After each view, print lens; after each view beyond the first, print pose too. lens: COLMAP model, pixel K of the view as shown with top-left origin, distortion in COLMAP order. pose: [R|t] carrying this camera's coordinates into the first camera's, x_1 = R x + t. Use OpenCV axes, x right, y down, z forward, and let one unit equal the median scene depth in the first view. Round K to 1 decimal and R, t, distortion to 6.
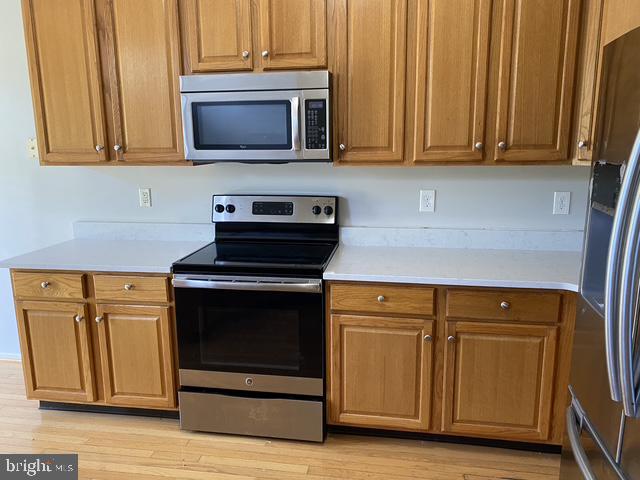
lens RADIAL K [[499.7, 0, 332.5], [0, 499.7, 229.9], [0, 0, 1]] dist [0.032473, -0.017164]
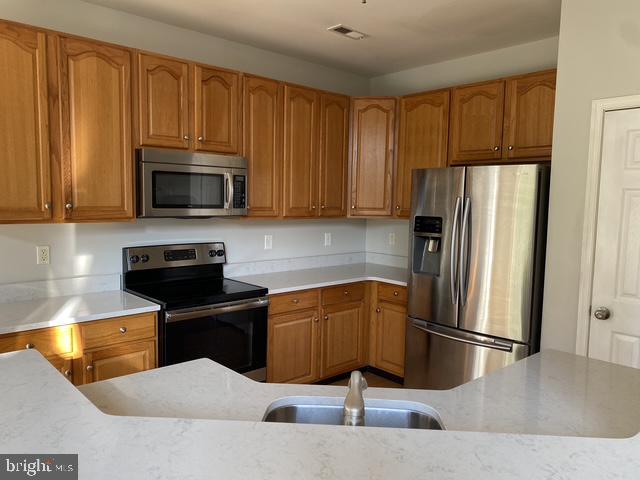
lens RADIAL K [[499.7, 0, 318.9], [0, 499.7, 240.9], [0, 0, 1]] dist [0.032473, -0.017164]
pose [[0.602172, -0.045785, 0.797053, -1.044458], [0.118775, 0.992382, -0.032729, 0.005932], [-0.789482, 0.114378, 0.603022, -0.044830]]
